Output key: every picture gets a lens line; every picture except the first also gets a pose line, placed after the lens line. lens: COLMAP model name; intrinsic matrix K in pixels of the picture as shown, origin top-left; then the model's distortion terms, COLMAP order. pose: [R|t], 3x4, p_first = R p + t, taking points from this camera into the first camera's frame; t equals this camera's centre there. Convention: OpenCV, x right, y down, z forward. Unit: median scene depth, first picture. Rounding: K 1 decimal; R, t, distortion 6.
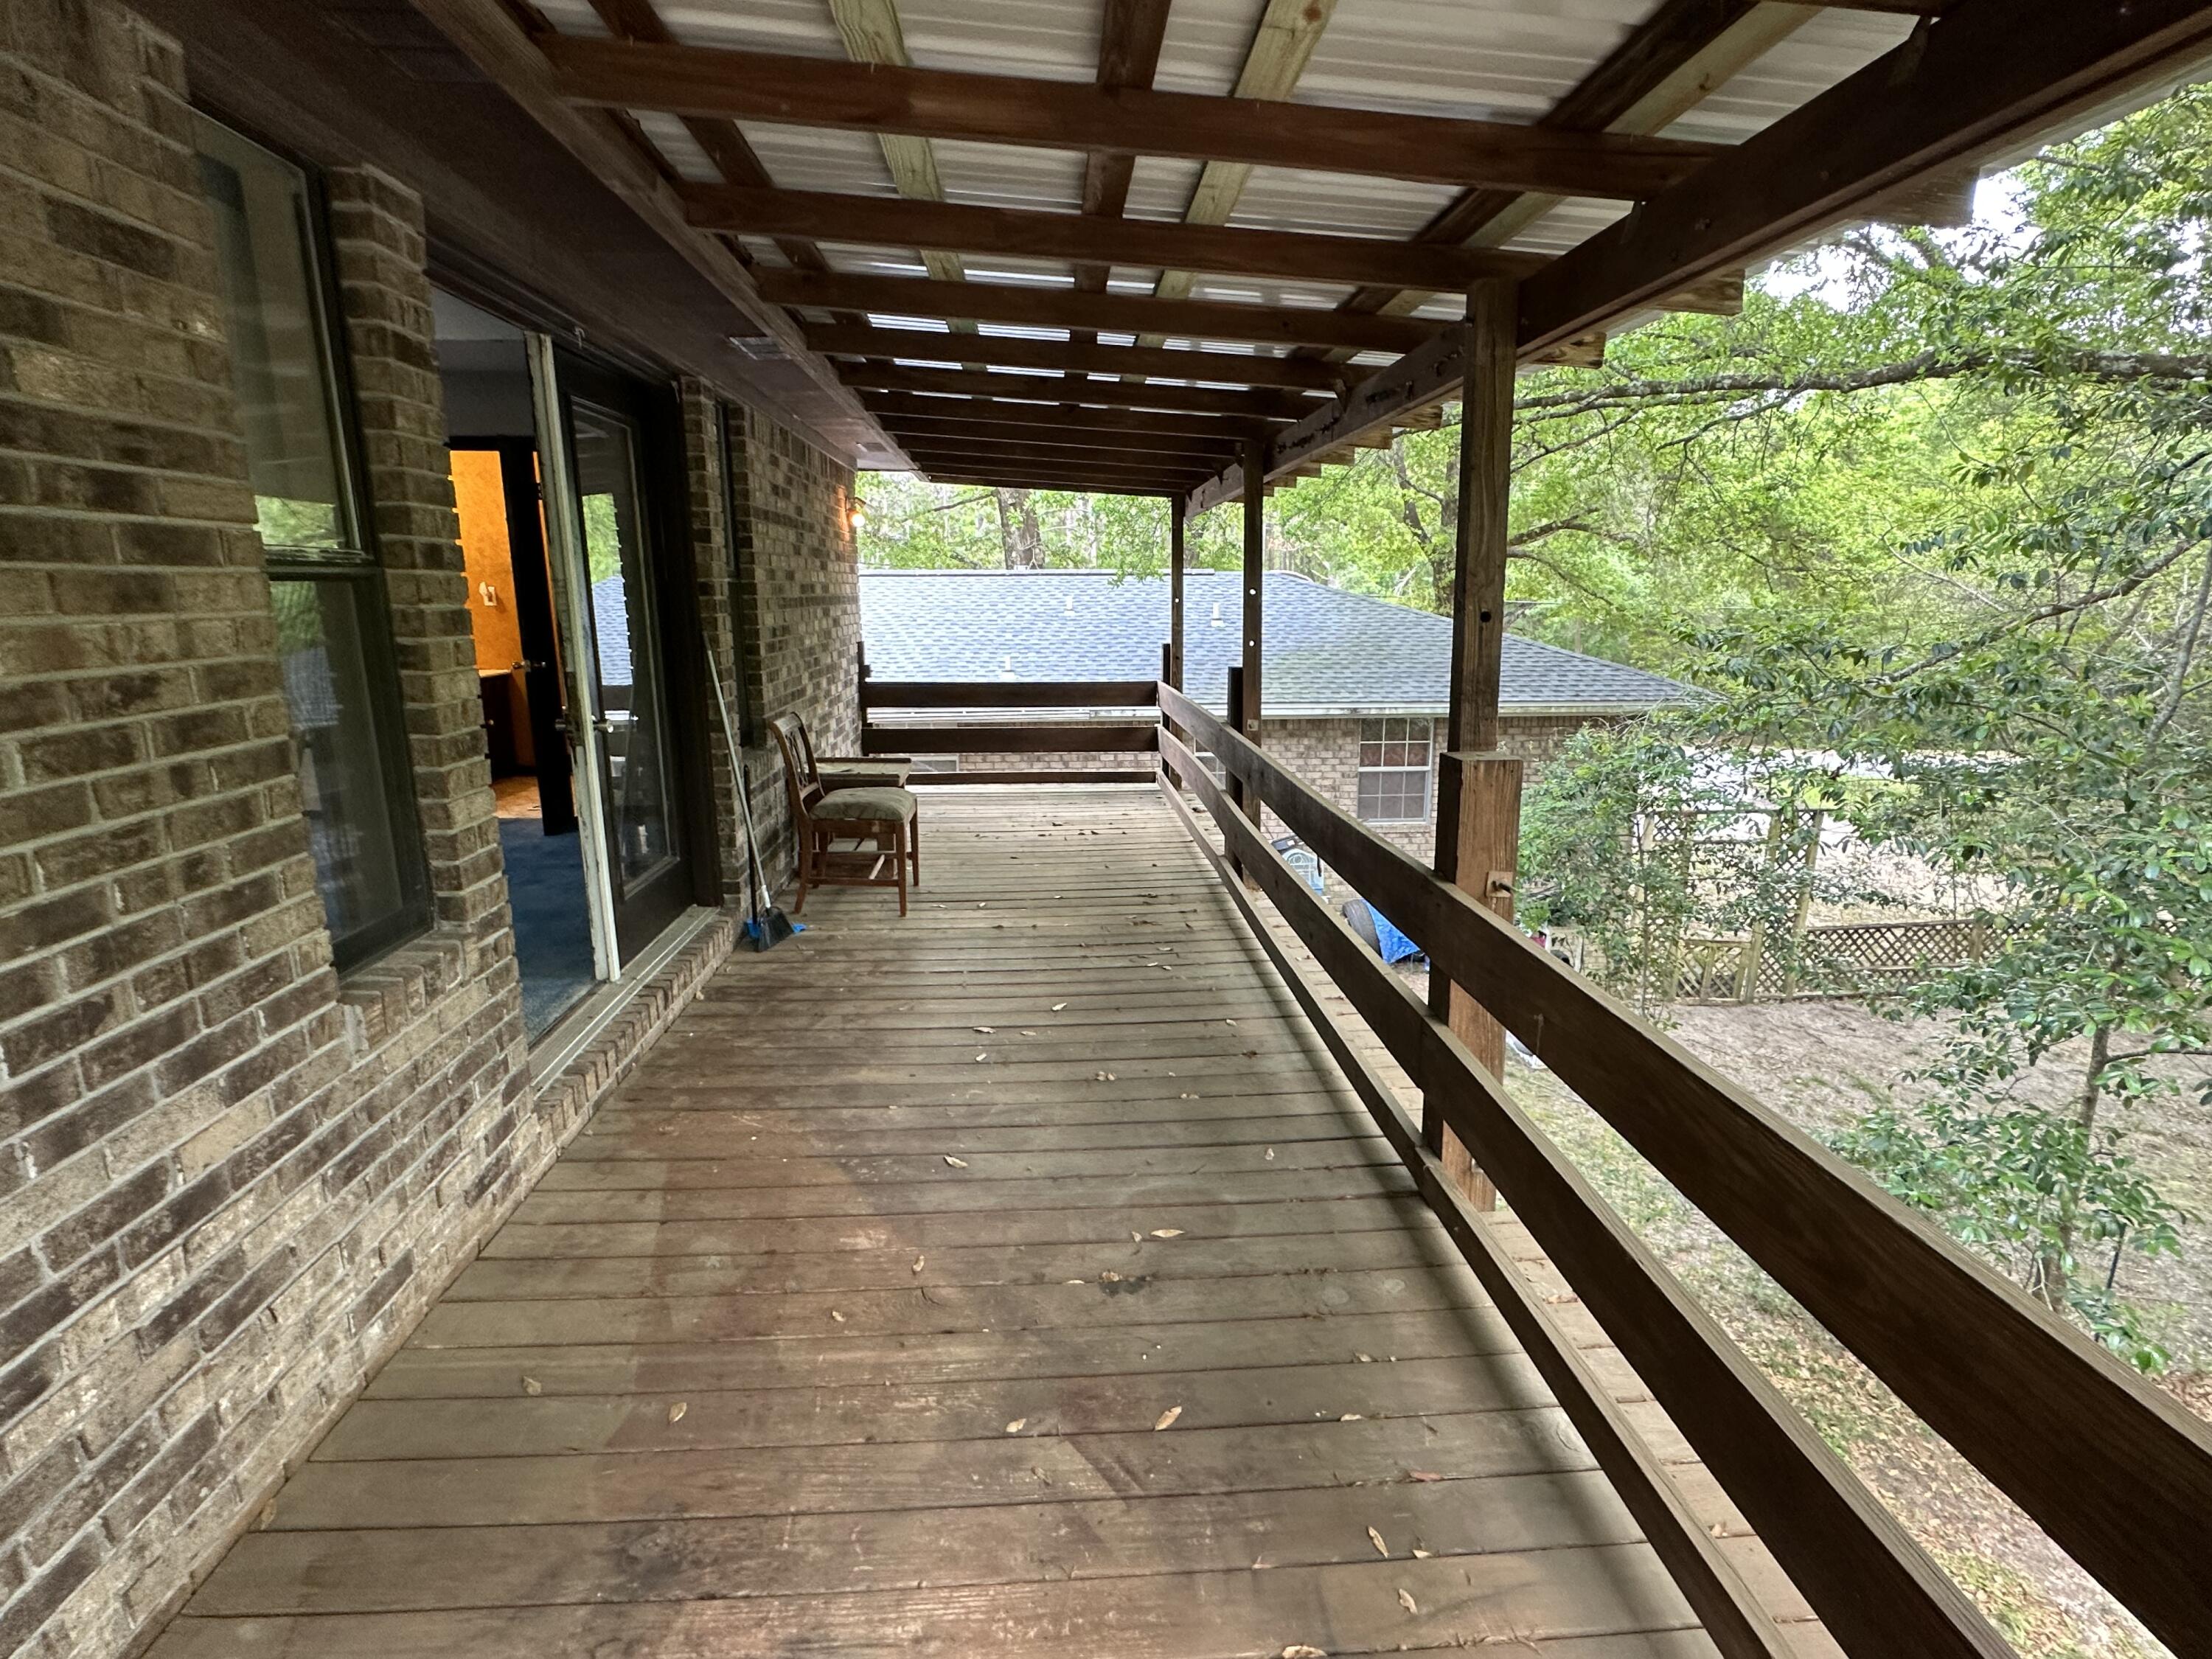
lens RADIAL K [[1102.0, 0, 1109.3], [0, 1102.0, 836.7], [0, 0, 1]] dist [-0.005162, 0.001306]
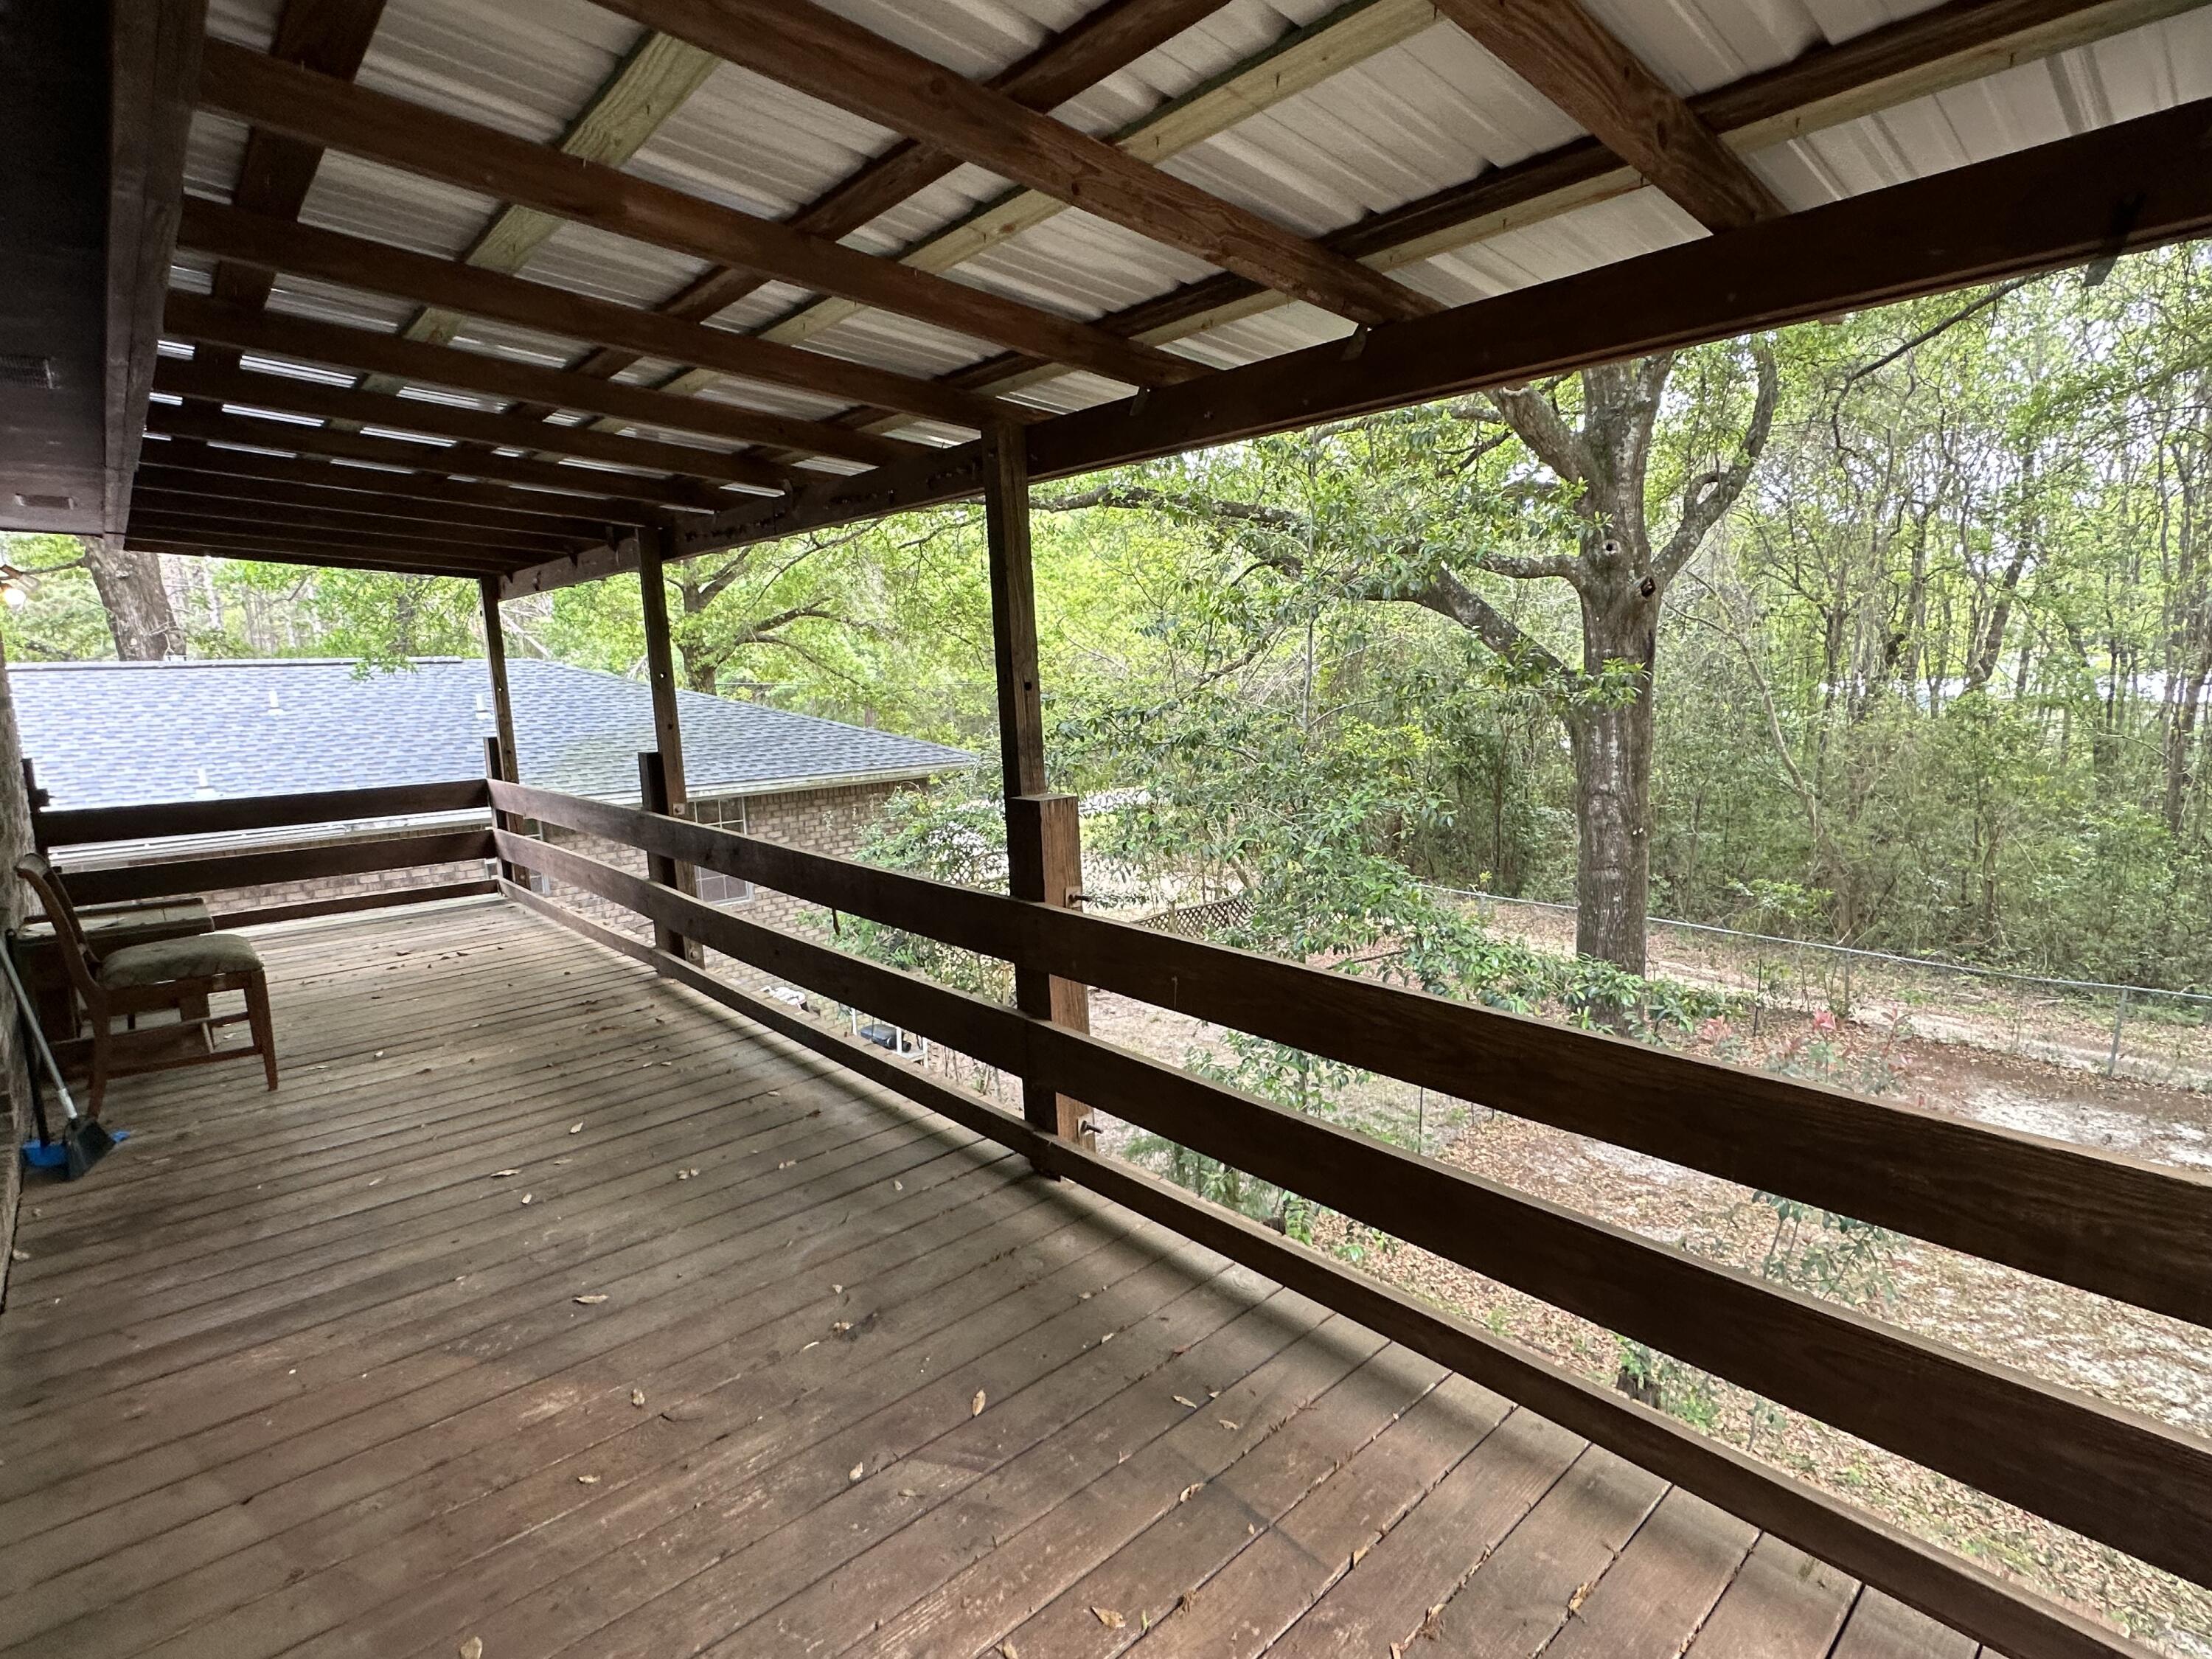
lens RADIAL K [[1102.0, 0, 1109.3], [0, 1102.0, 836.7], [0, 0, 1]] dist [-0.005162, 0.001306]
pose [[0.779152, -0.113328, 0.616505, -0.214406], [0.158390, 0.987200, -0.018705, 0.003056], [-0.606493, 0.112222, 0.787129, -0.007885]]
